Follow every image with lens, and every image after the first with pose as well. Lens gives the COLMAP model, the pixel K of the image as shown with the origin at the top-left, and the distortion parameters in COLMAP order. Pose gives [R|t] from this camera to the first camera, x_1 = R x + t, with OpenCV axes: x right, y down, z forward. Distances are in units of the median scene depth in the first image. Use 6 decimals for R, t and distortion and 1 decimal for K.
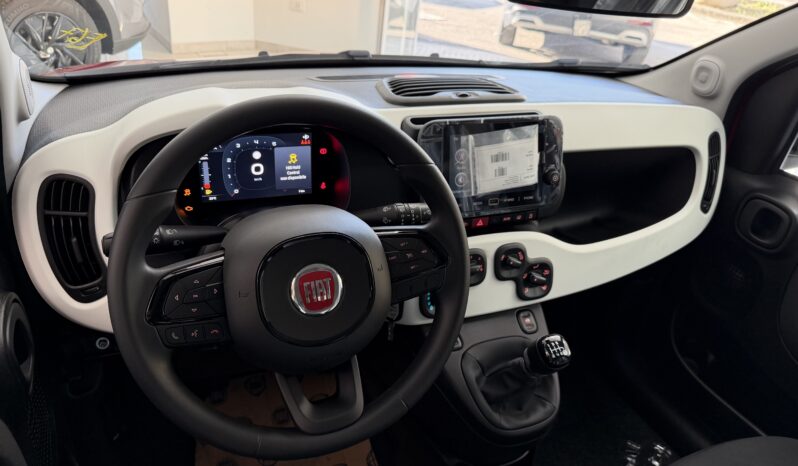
lens RADIAL K [[568.3, 0, 421.2], [0, 568.3, 223.1], [0, 0, 1]] dist [0.028623, -0.038679]
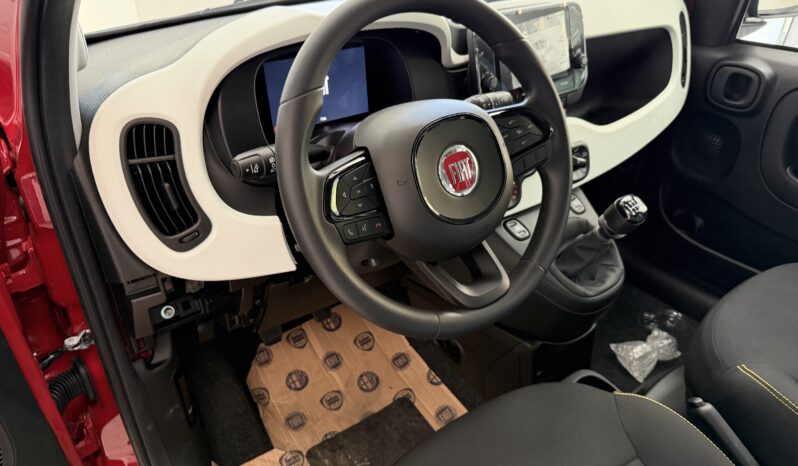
lens RADIAL K [[568.3, 0, 400.8], [0, 568.3, 227.4], [0, 0, 1]] dist [0.028623, -0.038679]
pose [[0.968165, -0.198806, 0.152095, -0.325057], [0.191133, 0.979498, 0.063654, 0.093362], [-0.161631, -0.032557, 0.986314, -0.000785]]
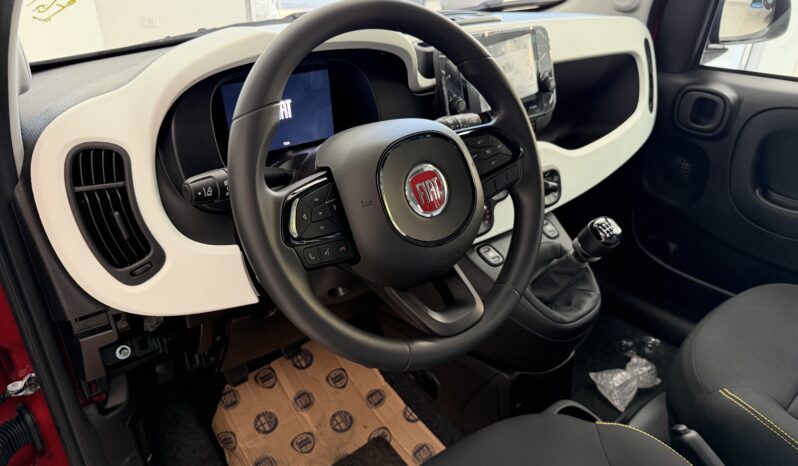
lens RADIAL K [[568.3, 0, 400.6], [0, 568.3, 236.3], [0, 0, 1]] dist [0.028623, -0.038679]
pose [[0.956221, -0.211874, 0.201870, -0.310522], [0.211764, 0.977064, 0.022395, 0.114499], [-0.201985, 0.021334, 0.979156, 0.034738]]
